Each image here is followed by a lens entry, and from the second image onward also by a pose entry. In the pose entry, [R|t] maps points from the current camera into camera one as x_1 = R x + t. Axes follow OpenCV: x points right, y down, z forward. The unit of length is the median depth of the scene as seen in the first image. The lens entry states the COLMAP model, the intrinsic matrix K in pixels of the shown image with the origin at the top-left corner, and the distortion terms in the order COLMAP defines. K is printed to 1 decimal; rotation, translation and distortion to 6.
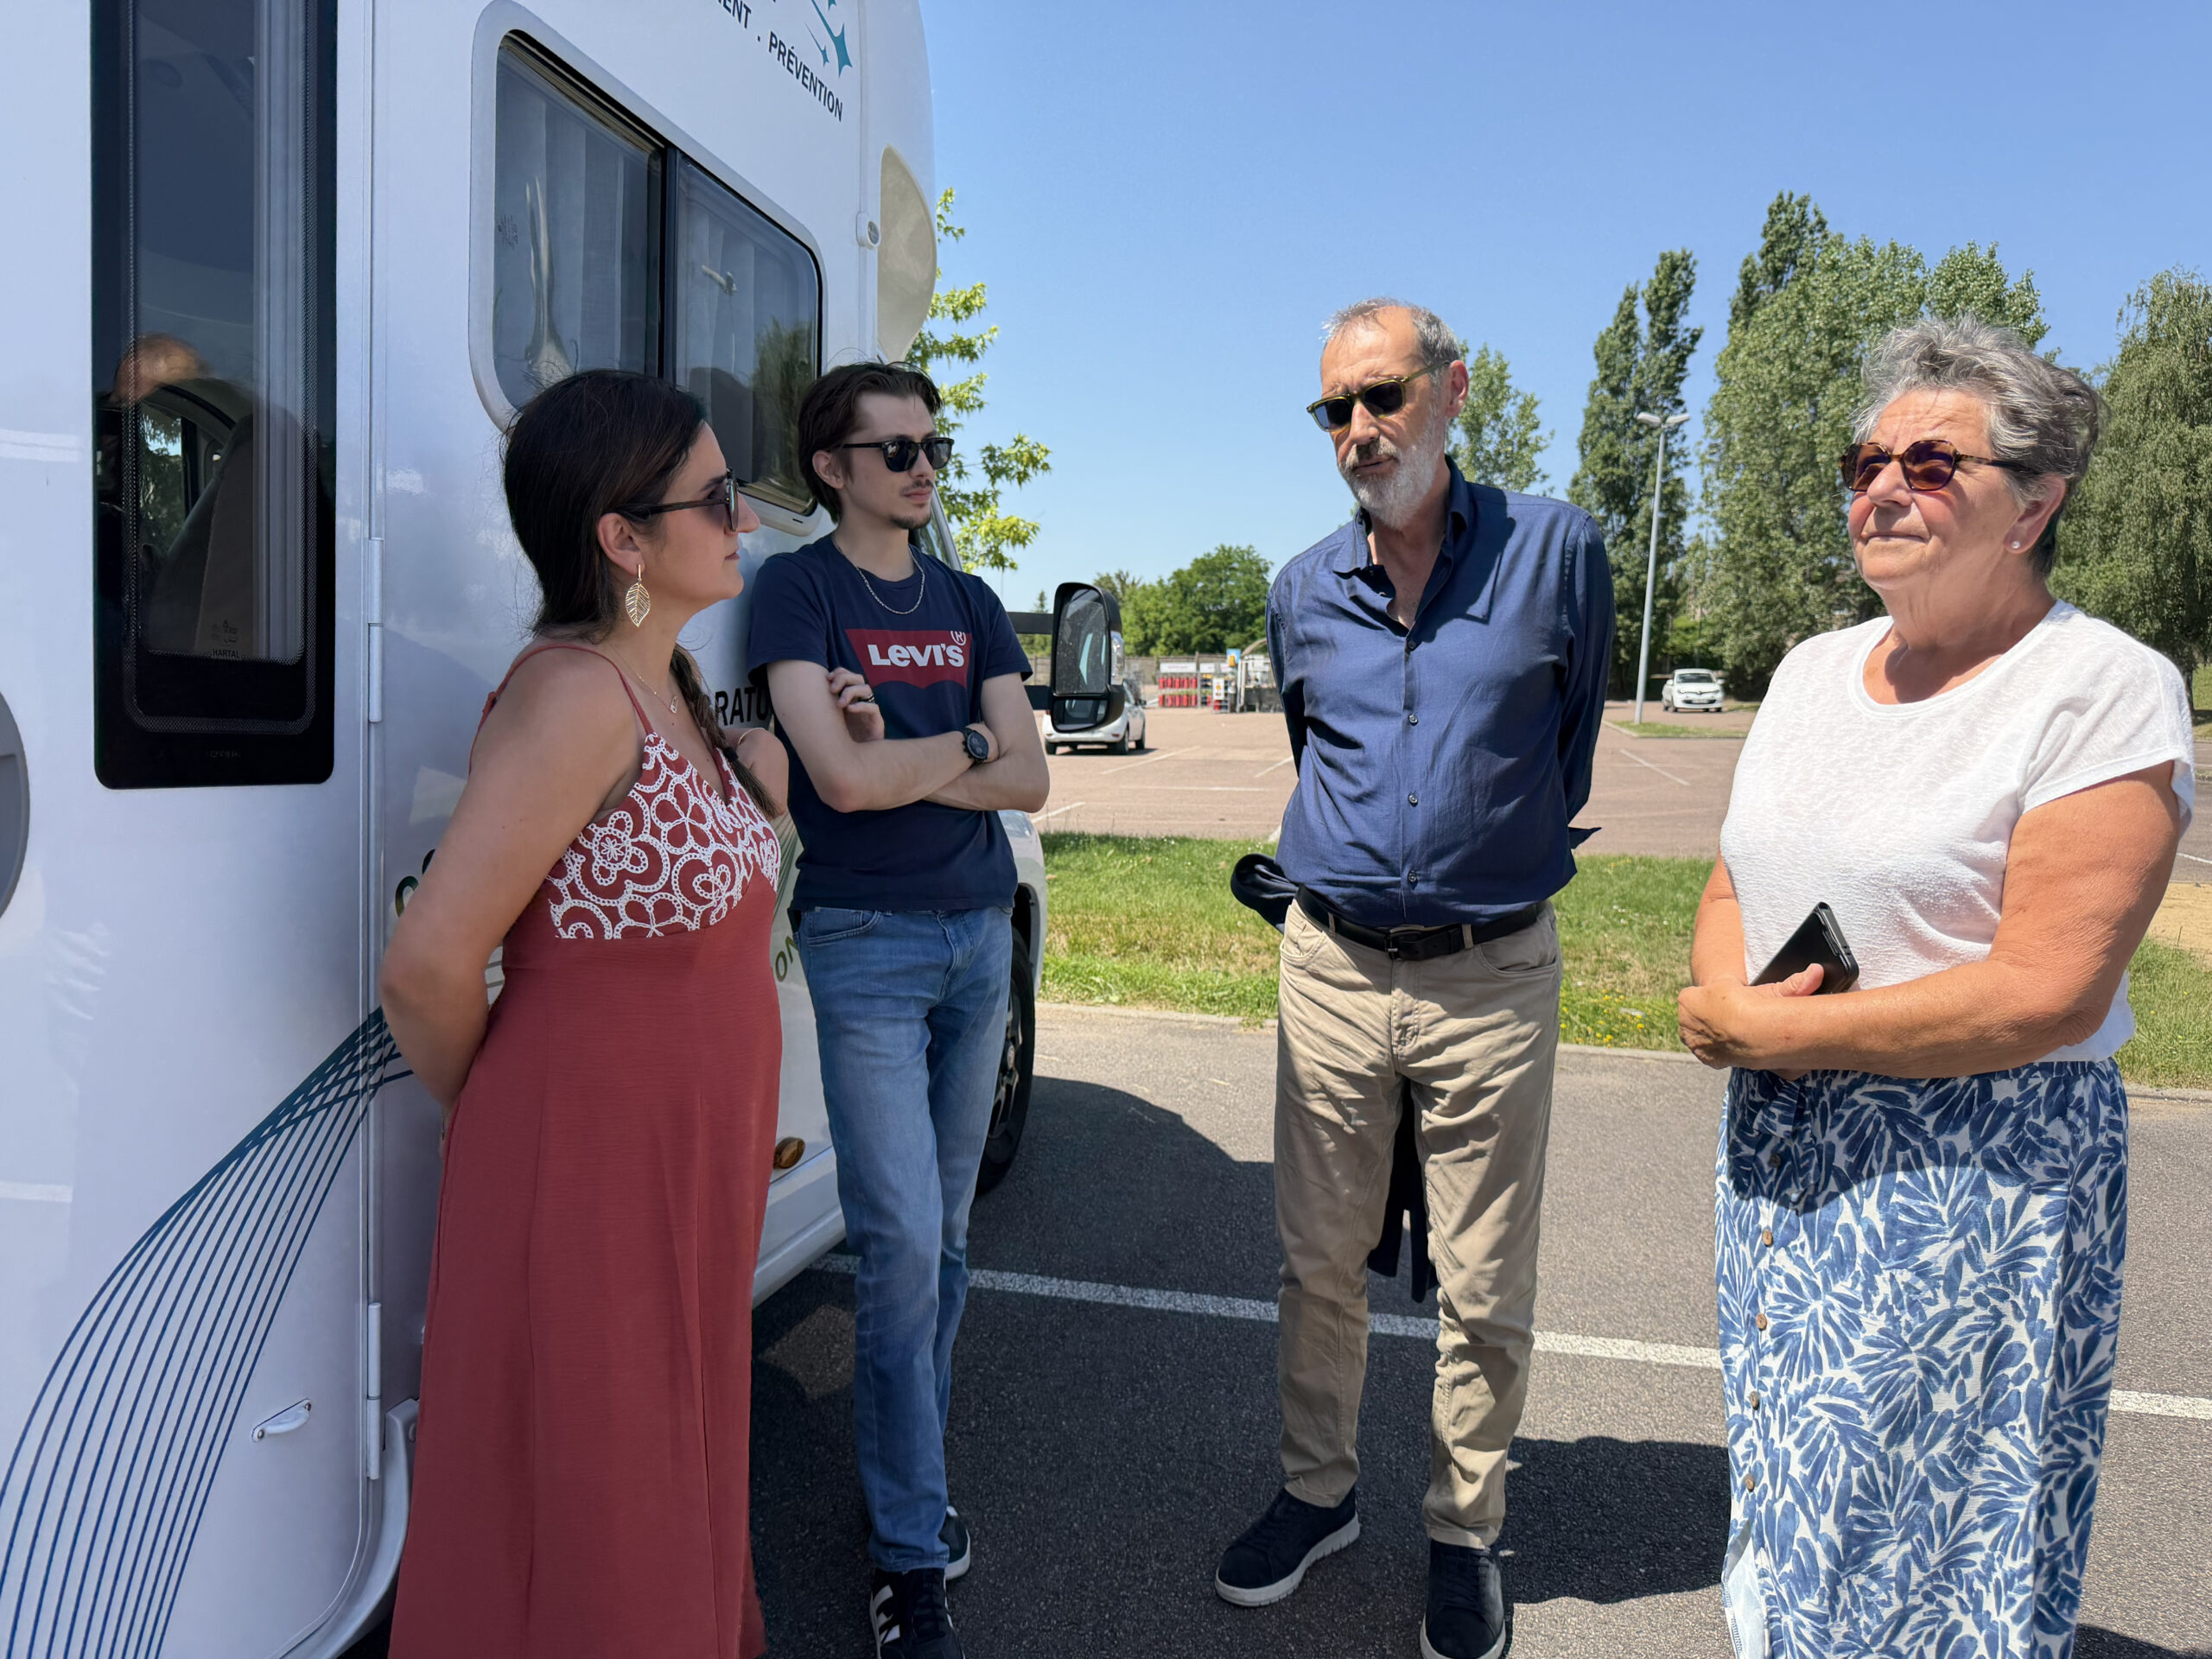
lens RADIAL K [[1541.6, 0, 1106.0], [0, 1541.6, 829.5], [0, 0, 1]] dist [0.113852, -0.246282]
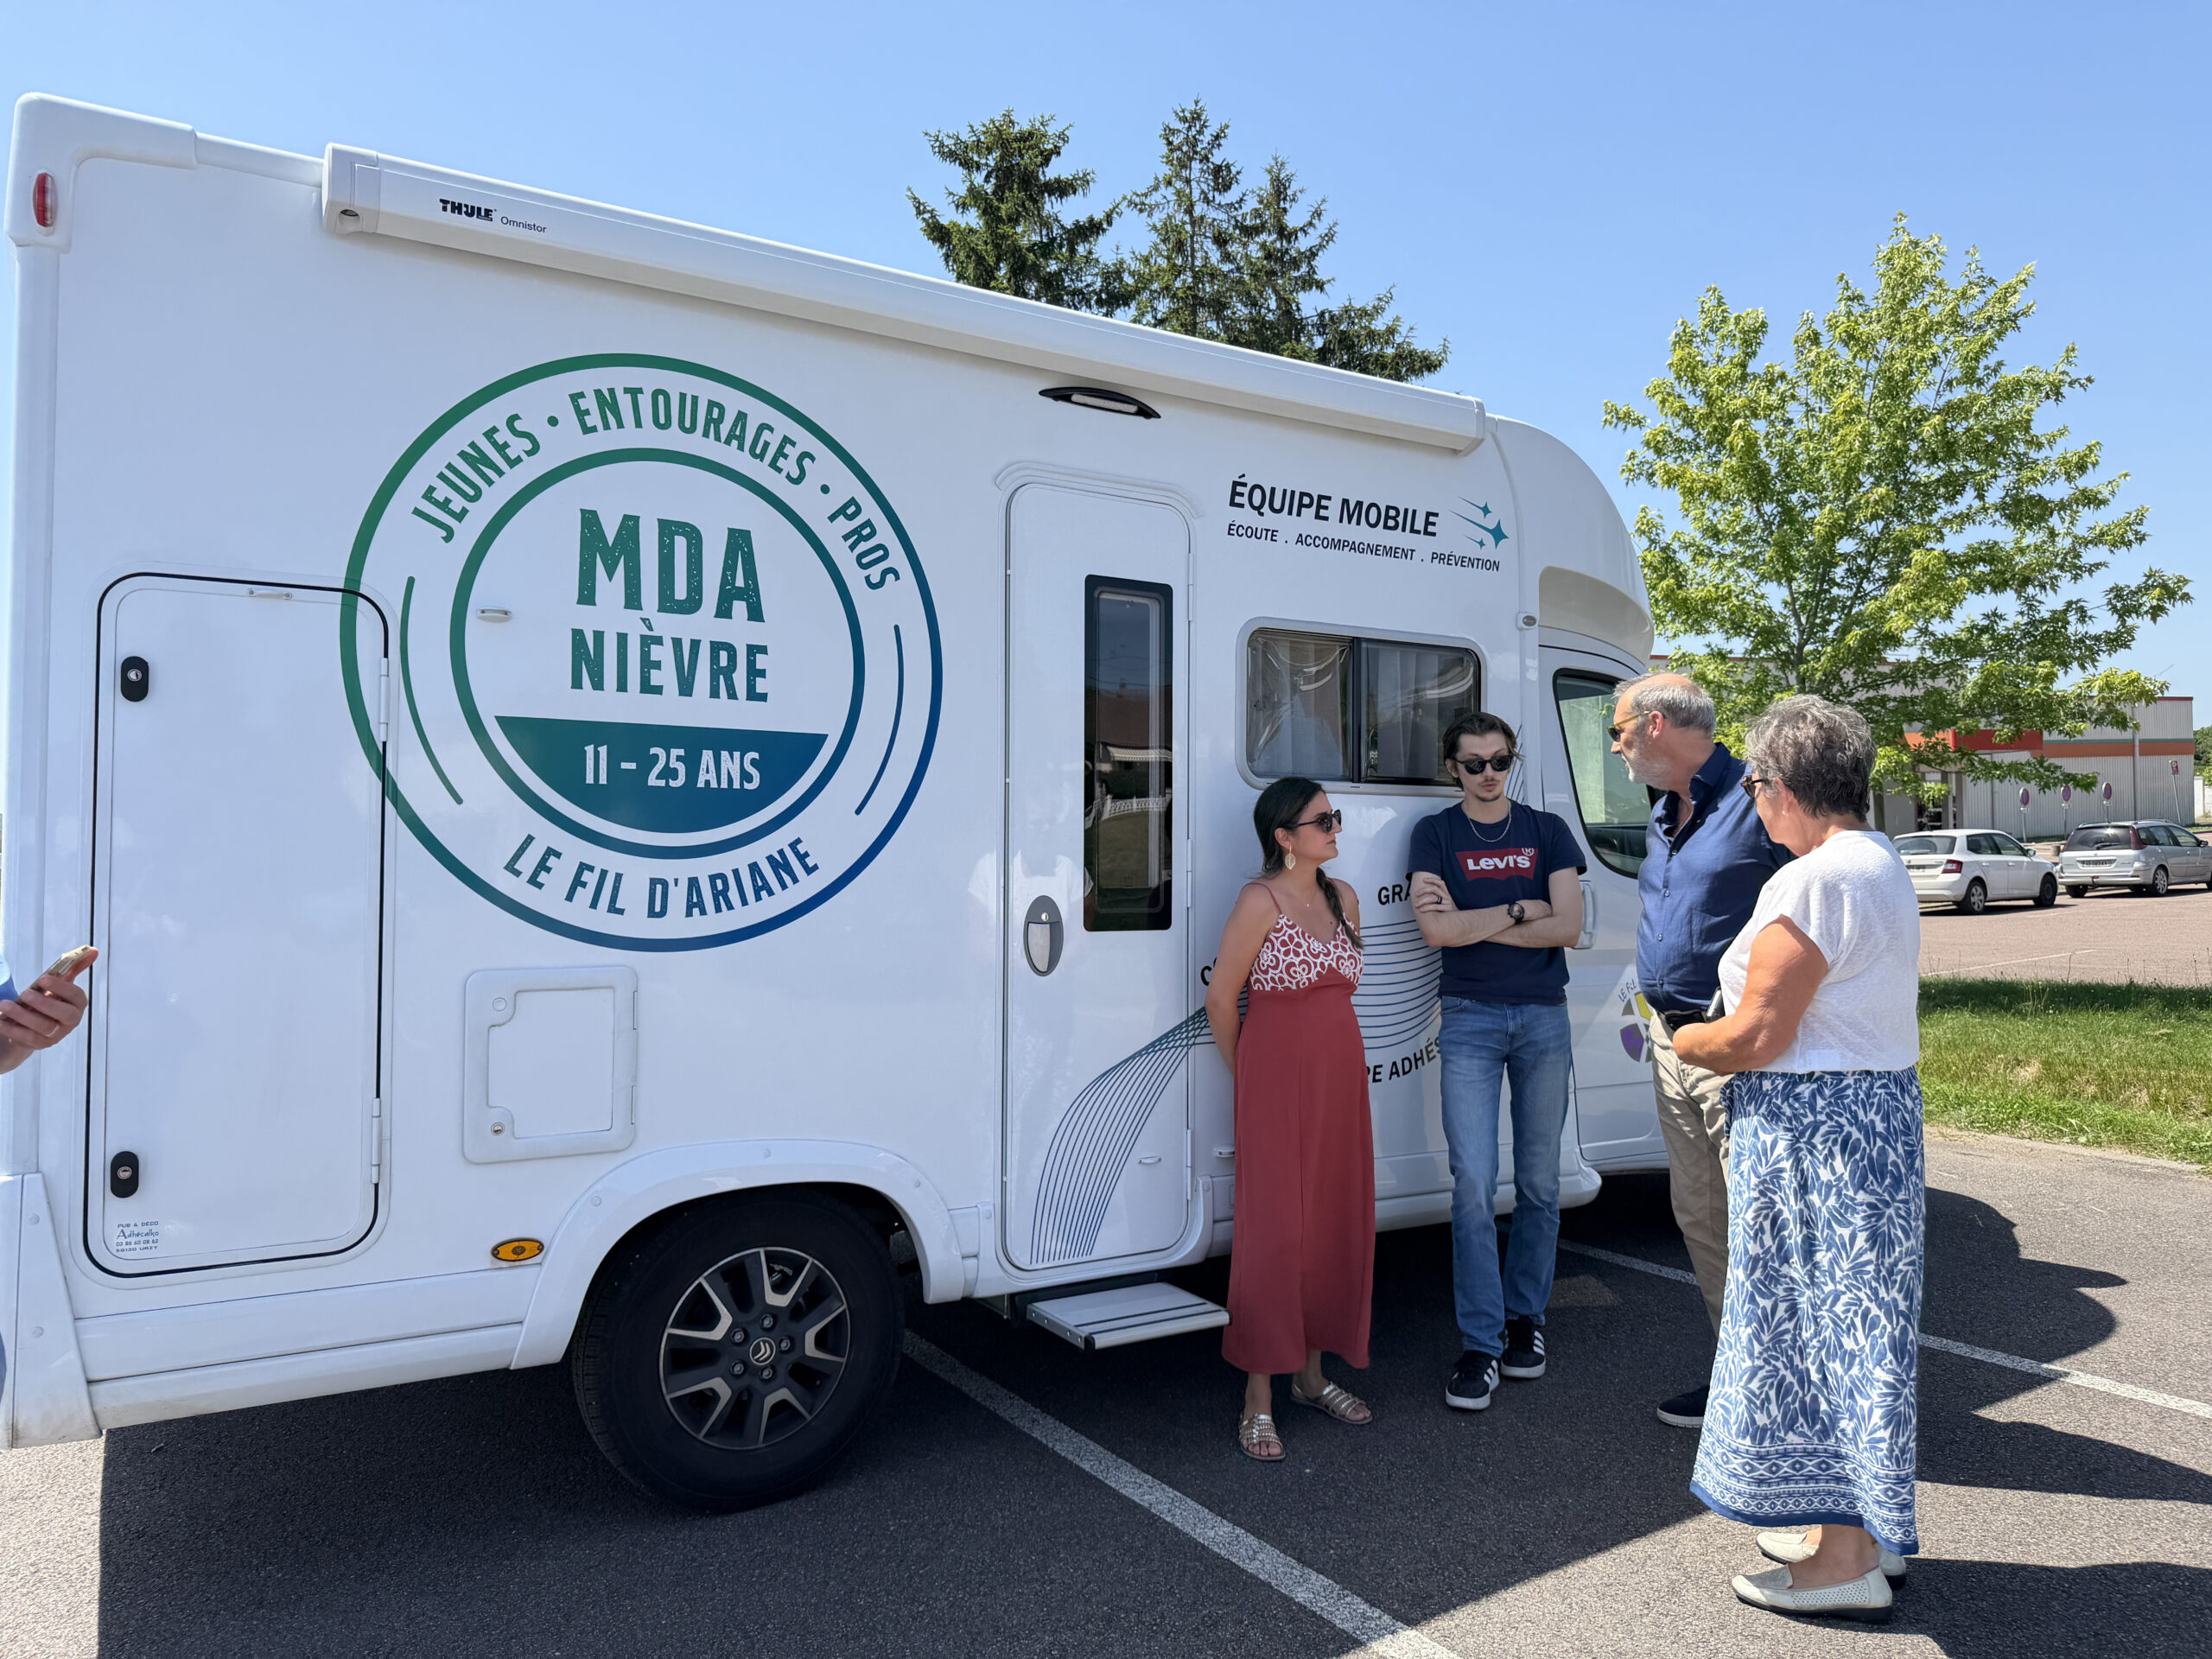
lens RADIAL K [[1541.6, 0, 1106.0], [0, 1541.6, 829.5], [0, 0, 1]] dist [0.113852, -0.246282]
pose [[0.704753, -0.043044, -0.708146, 0.892402], [-0.024473, 0.996089, -0.084902, 0.017697], [0.709031, 0.077166, 0.700943, -0.663895]]
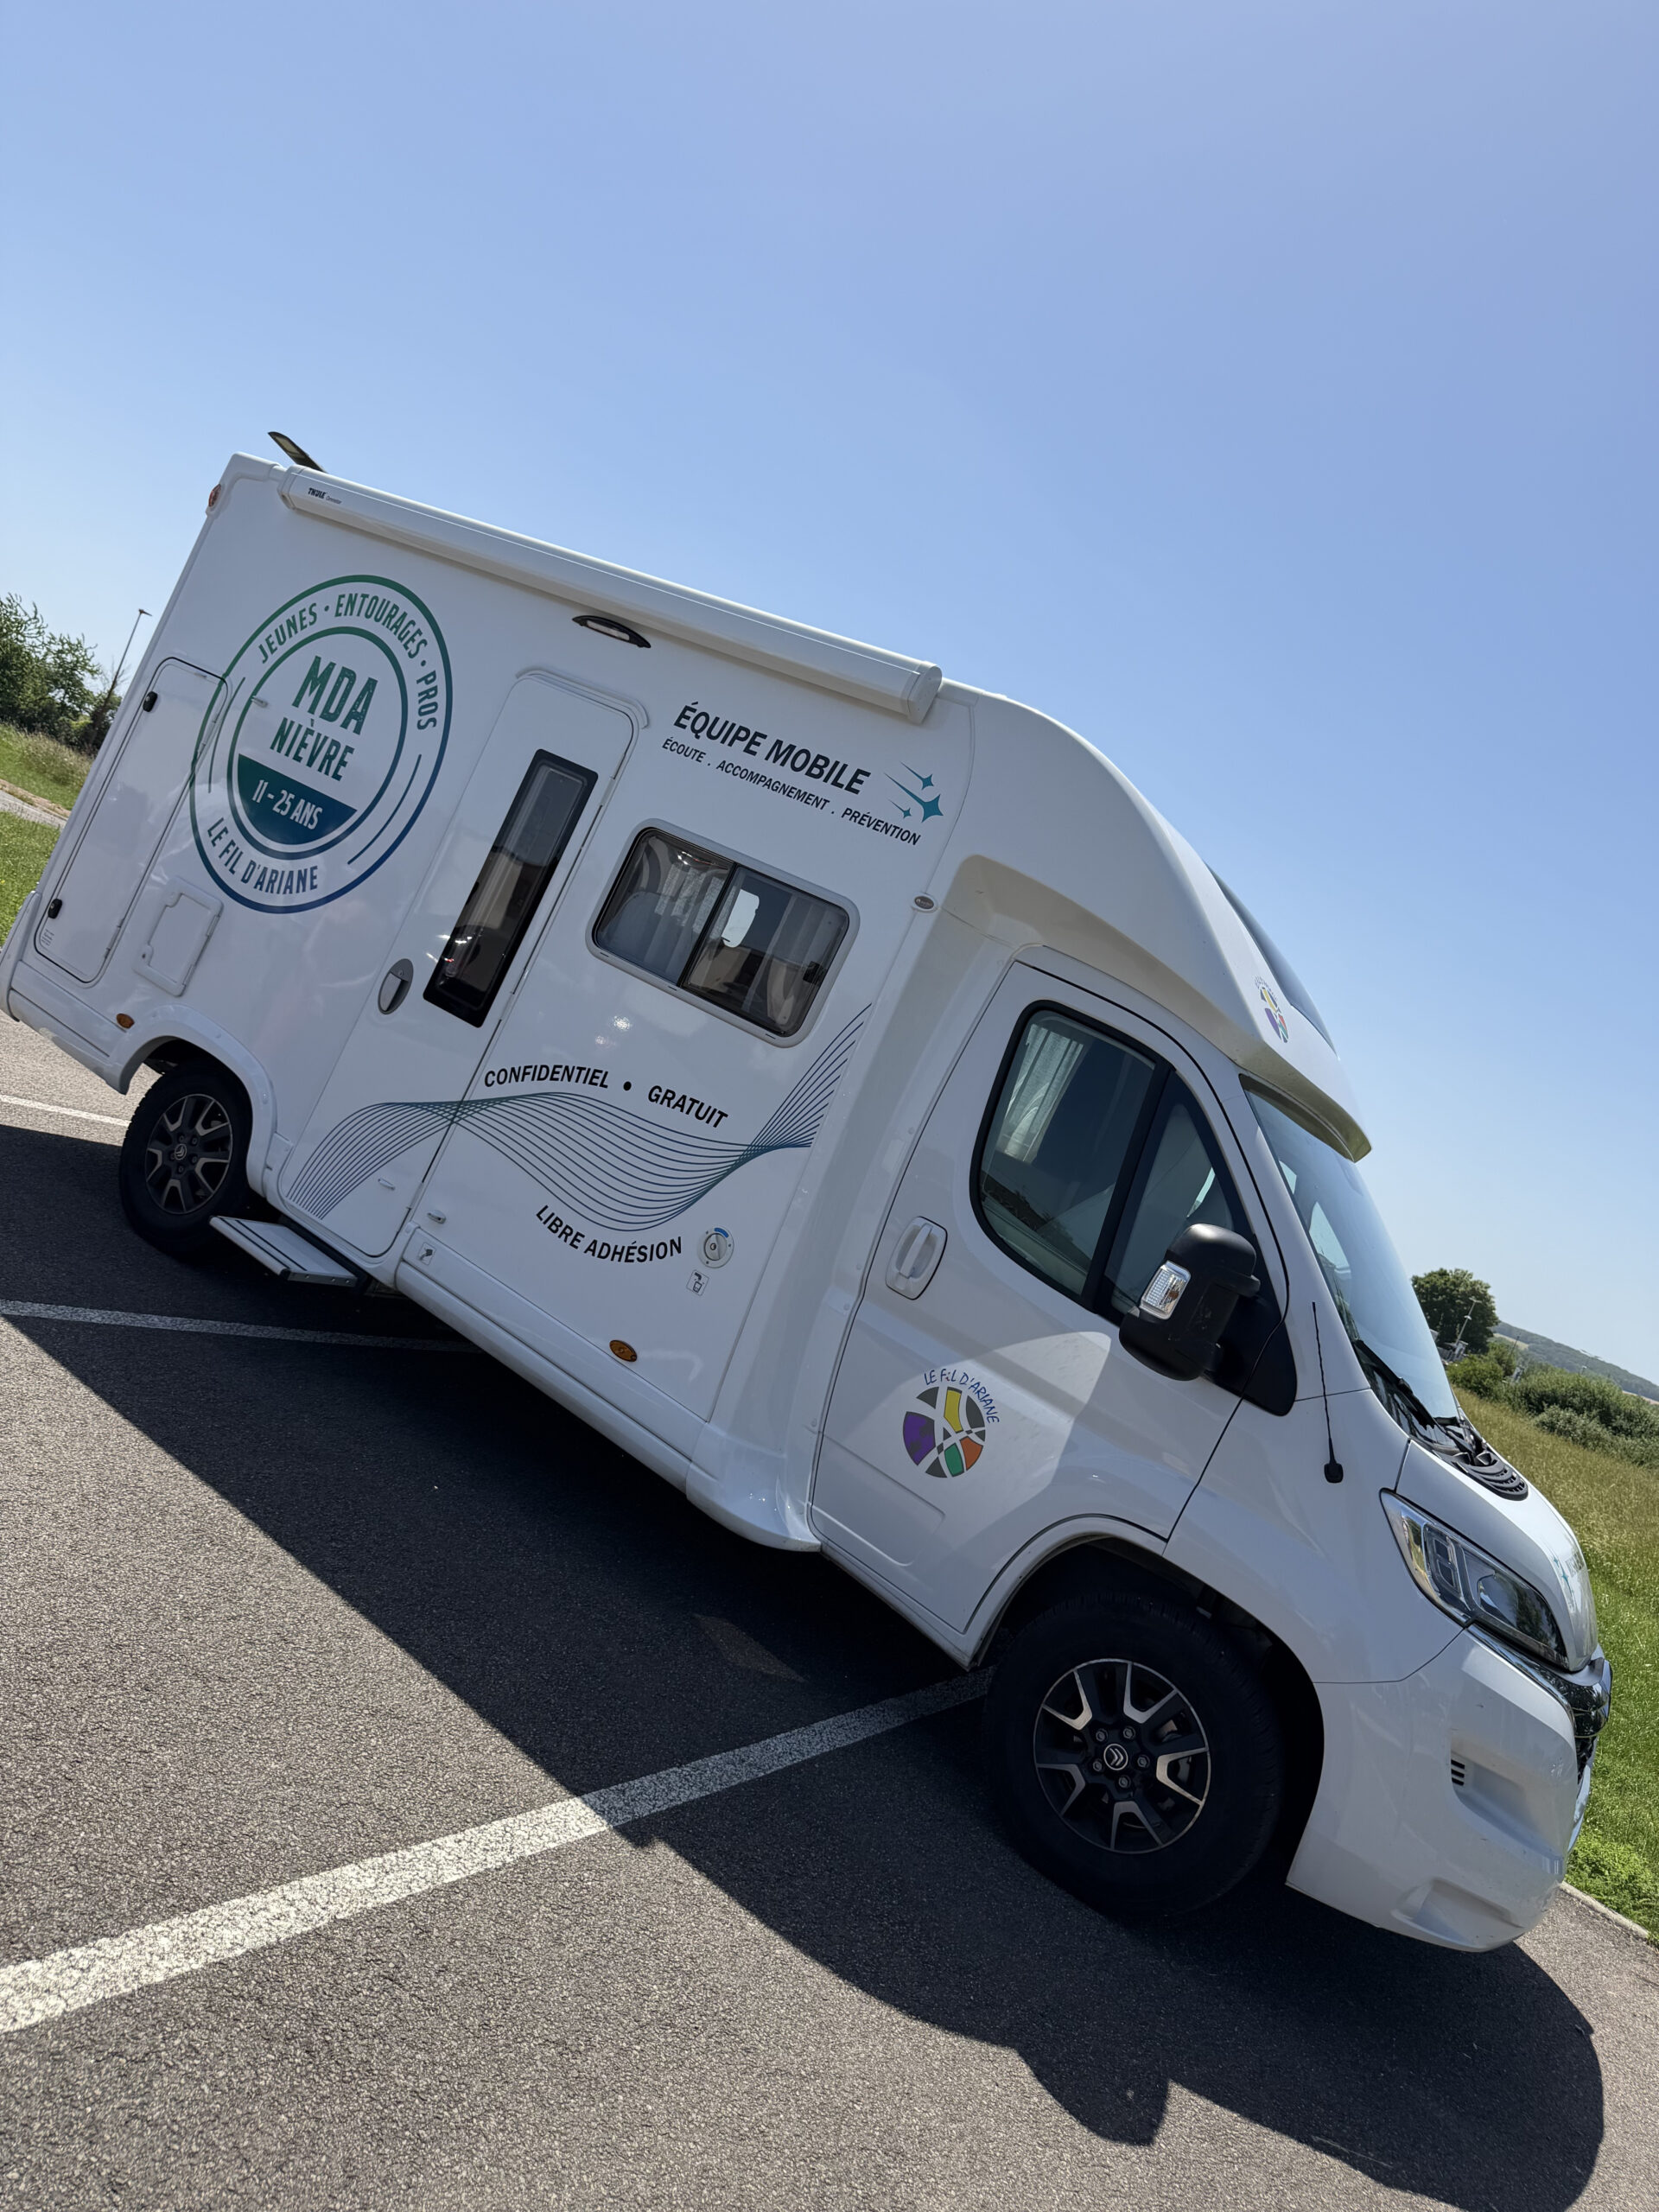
lens RADIAL K [[1541.6, 0, 947.5], [0, 1541.6, 1181.1], [0, 0, 1]] dist [0.113852, -0.246282]
pose [[-0.243972, -0.103183, -0.964278, 1.630630], [-0.491679, 0.870214, 0.031282, -0.228133], [0.835900, 0.481747, -0.263040, 1.884440]]
